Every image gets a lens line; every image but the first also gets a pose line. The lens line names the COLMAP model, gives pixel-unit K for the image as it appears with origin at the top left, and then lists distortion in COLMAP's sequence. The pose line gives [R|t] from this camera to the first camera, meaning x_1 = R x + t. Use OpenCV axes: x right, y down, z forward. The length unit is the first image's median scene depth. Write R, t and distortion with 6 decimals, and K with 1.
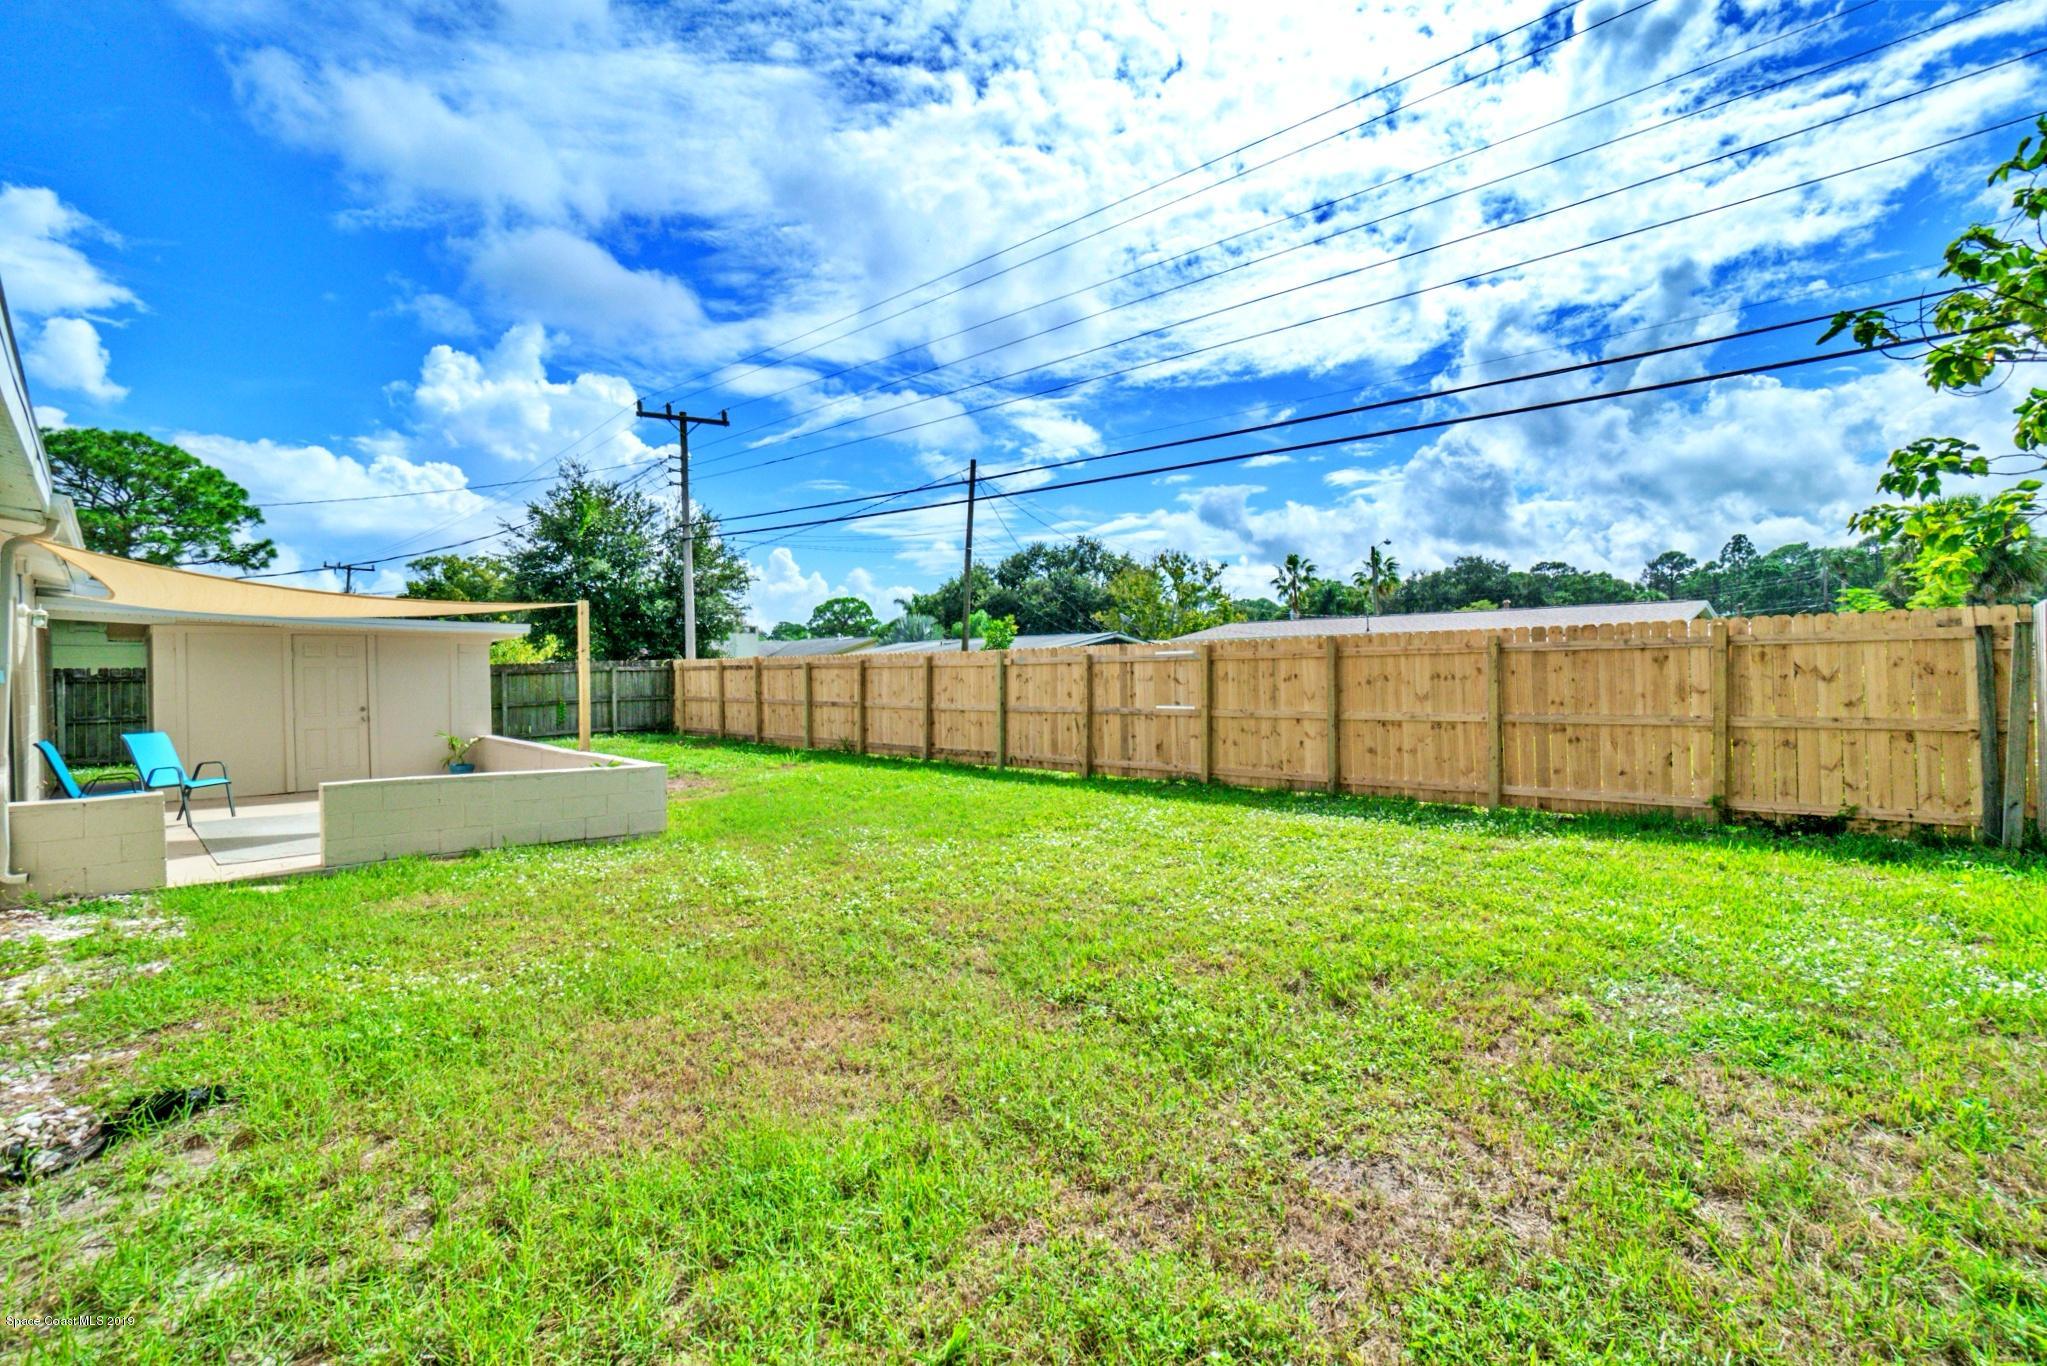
lens RADIAL K [[882.3, 0, 1019.8], [0, 882.3, 677.8], [0, 0, 1]] dist [-0.004822, 0.000015]
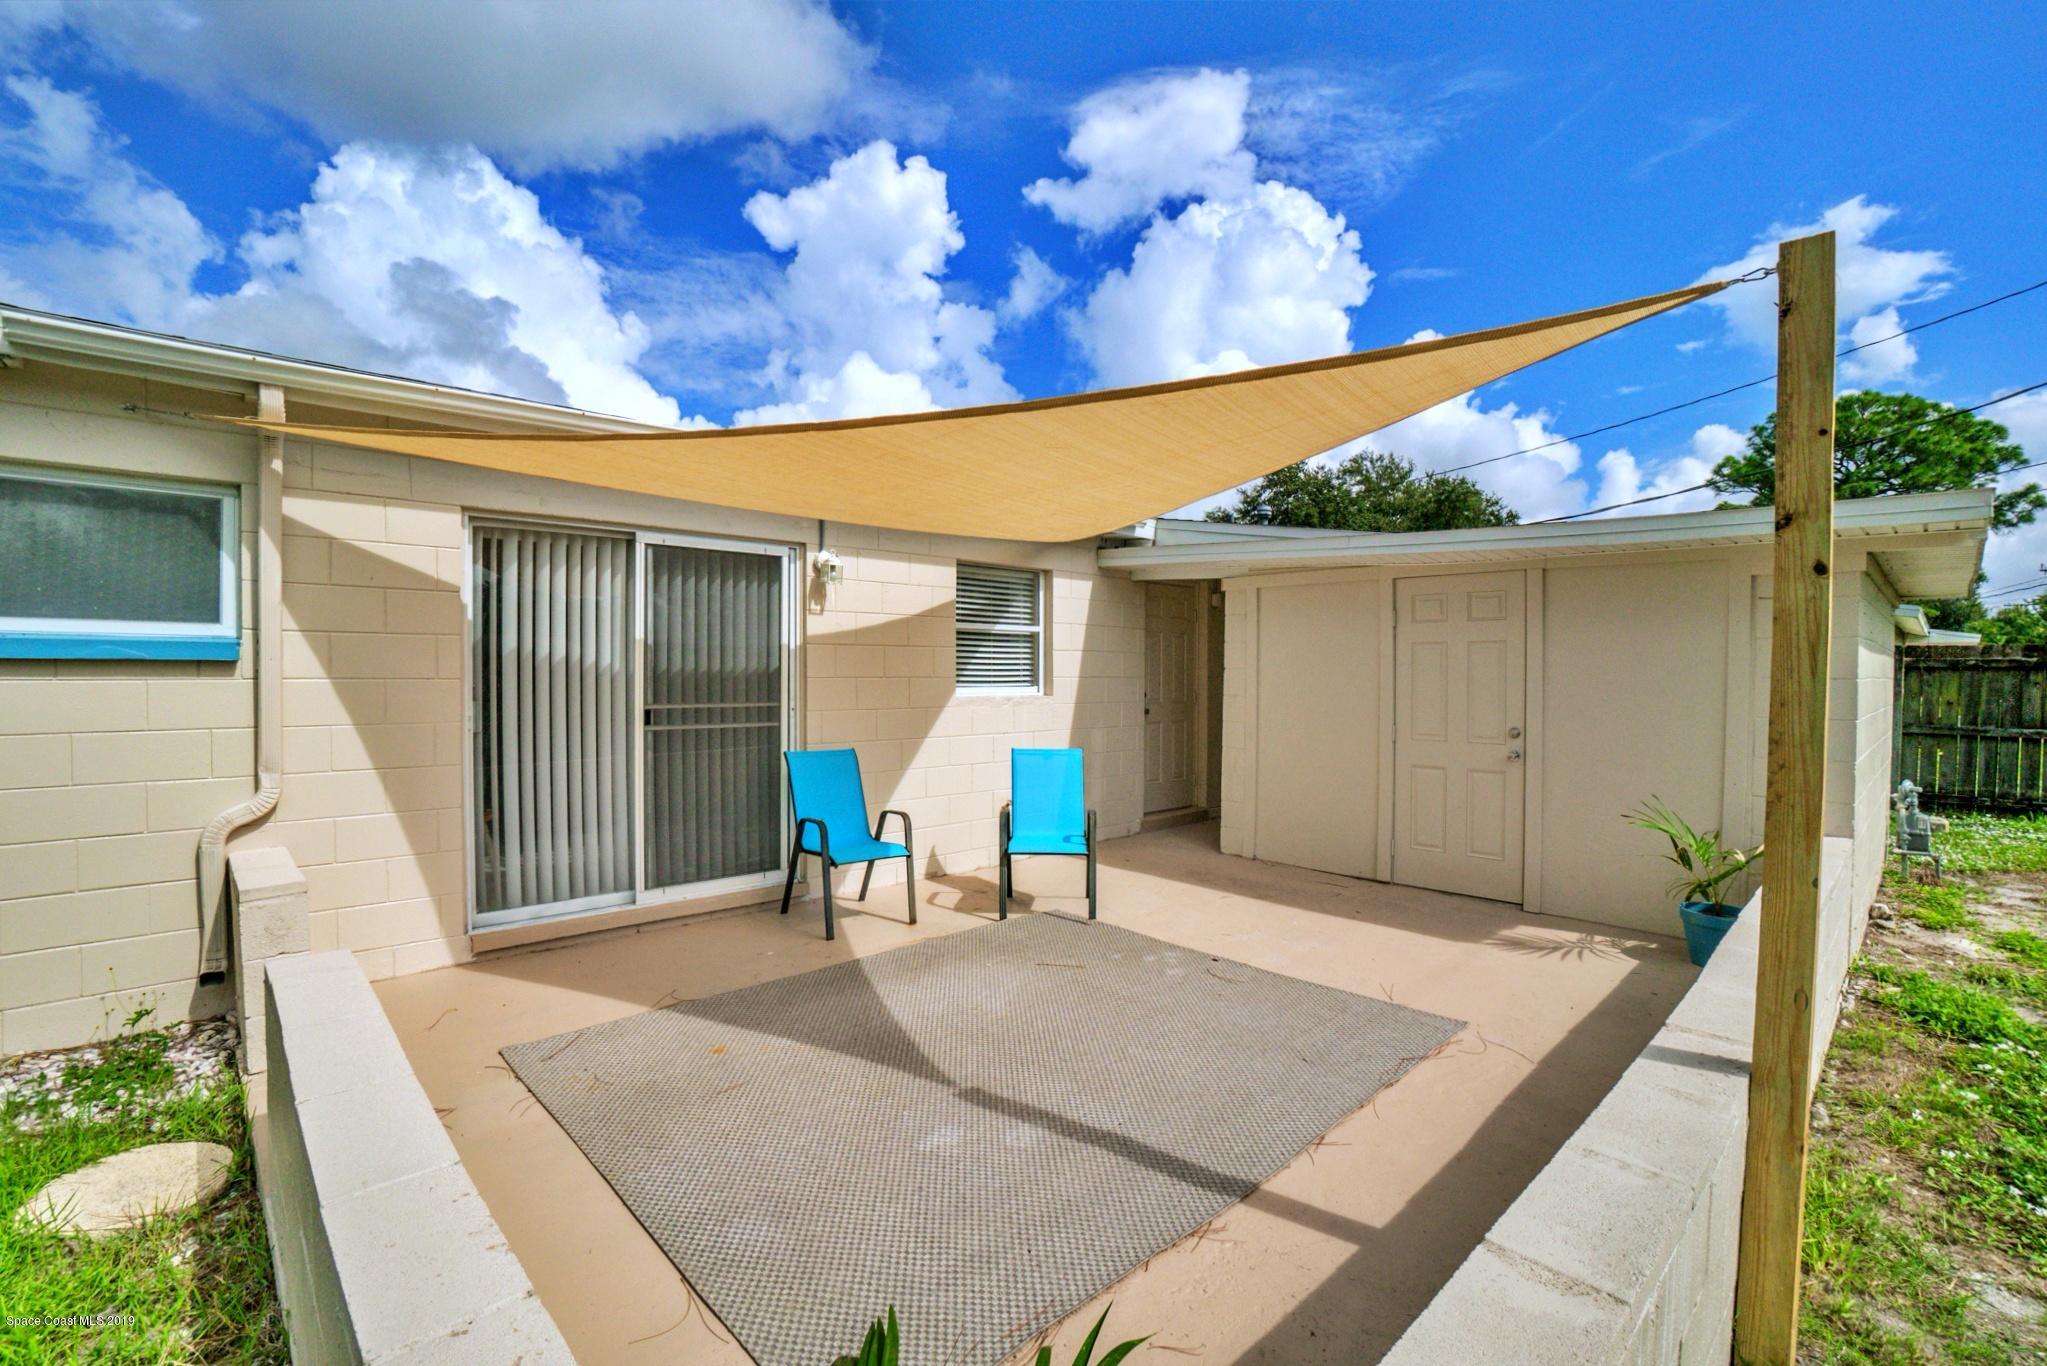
lens RADIAL K [[882.3, 0, 1010.3], [0, 882.3, 671.0], [0, 0, 1]] dist [-0.004822, 0.000015]
pose [[-0.042849, 0.016145, -0.998951, -0.063954], [-0.012588, 0.999781, 0.016698, 0.000568], [0.999002, 0.013290, -0.042637, 0.156413]]
